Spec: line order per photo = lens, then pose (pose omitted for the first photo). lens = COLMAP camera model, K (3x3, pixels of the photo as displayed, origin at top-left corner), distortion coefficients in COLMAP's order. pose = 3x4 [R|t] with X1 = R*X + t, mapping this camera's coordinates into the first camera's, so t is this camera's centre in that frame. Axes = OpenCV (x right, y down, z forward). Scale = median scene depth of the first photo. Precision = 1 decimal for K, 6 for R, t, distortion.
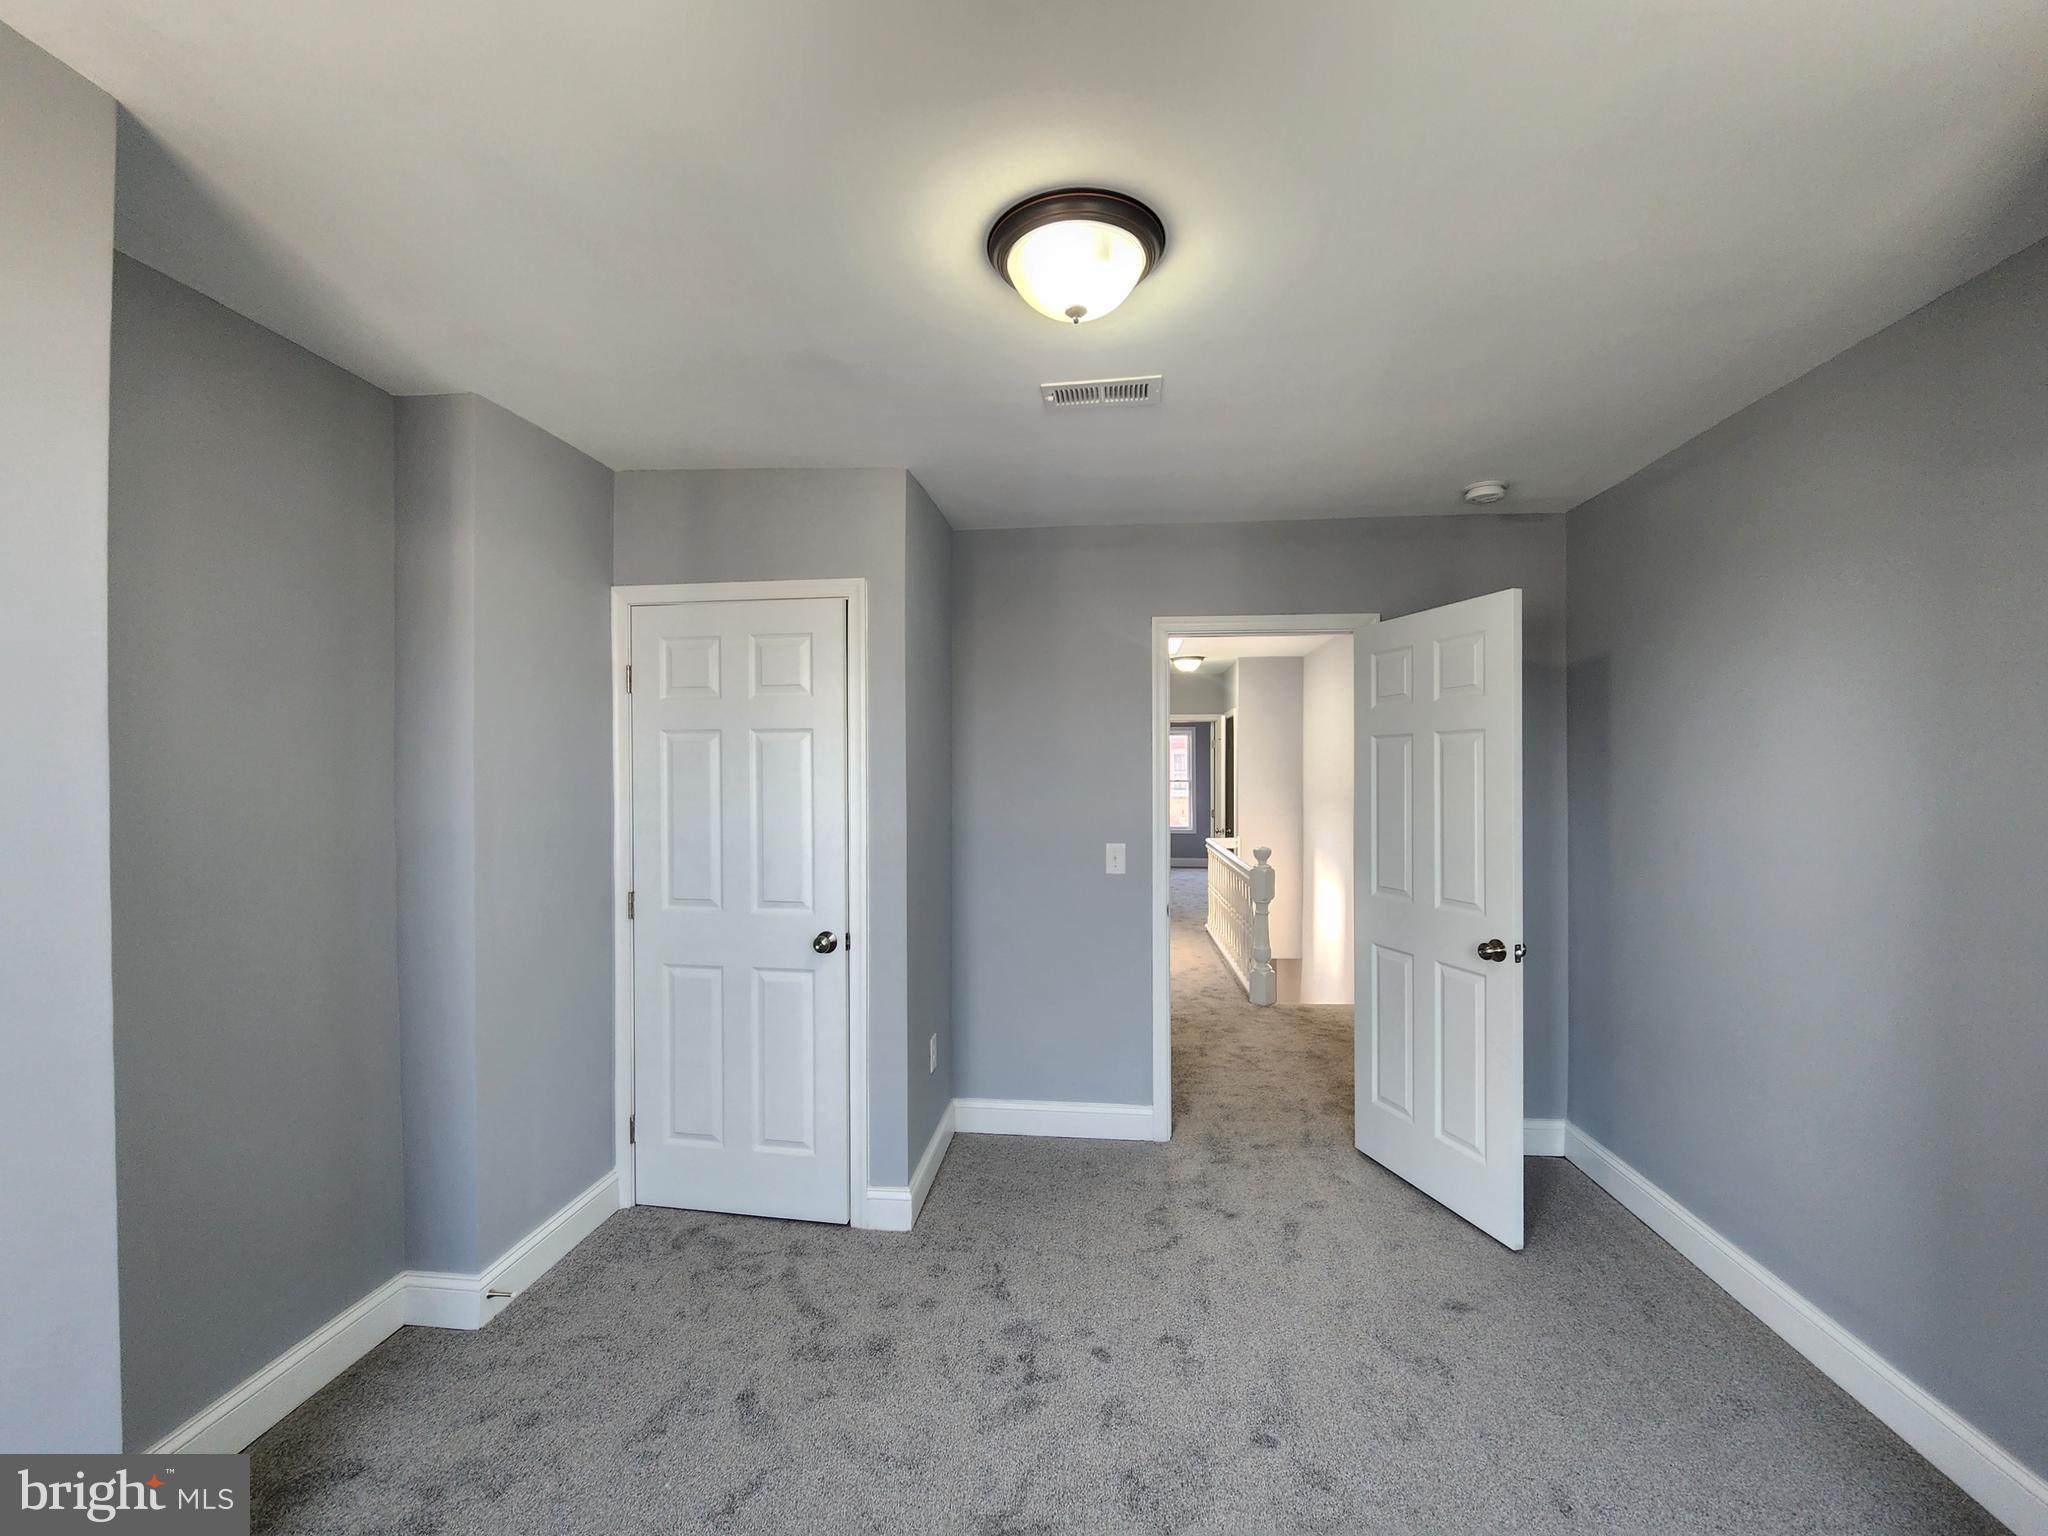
lens RADIAL K [[848.6, 0, 1027.4], [0, 848.6, 766.2], [0, 0, 1]] dist [0.006040, -0.004076]
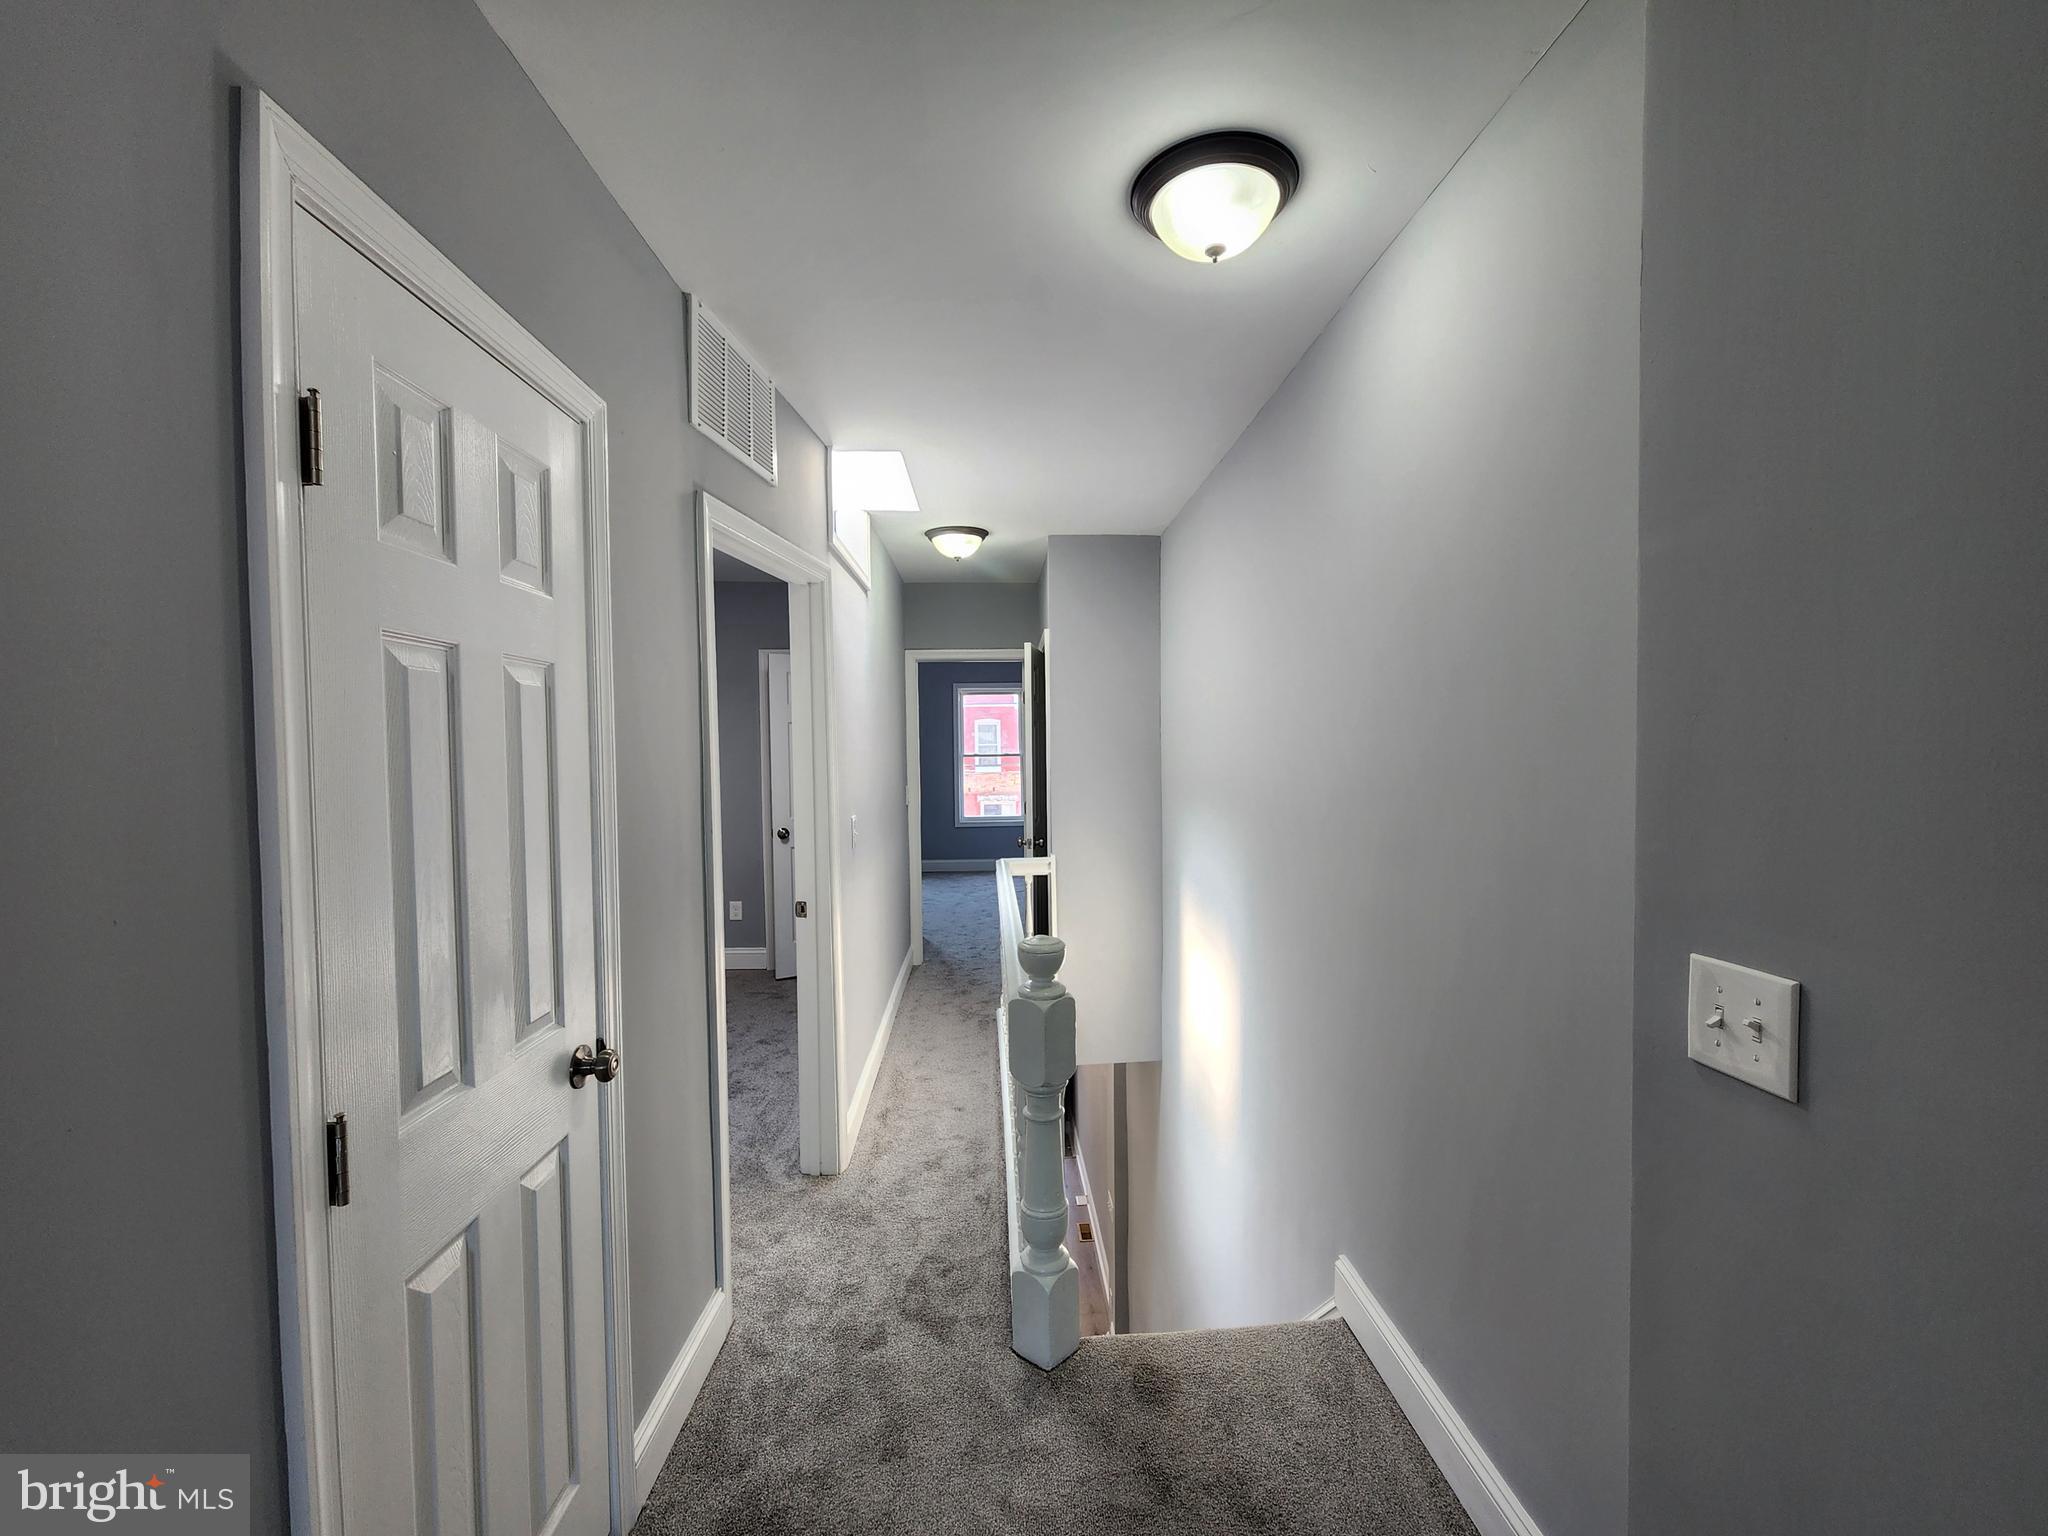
lens RADIAL K [[848.6, 0, 1027.4], [0, 848.6, 766.2], [0, 0, 1]] dist [0.006040, -0.004076]
pose [[0.989464, -0.010905, 0.144367, 0.211775], [0.006720, 0.999544, 0.029447, 0.008609], [-0.144622, -0.028166, 0.989086, 0.621267]]
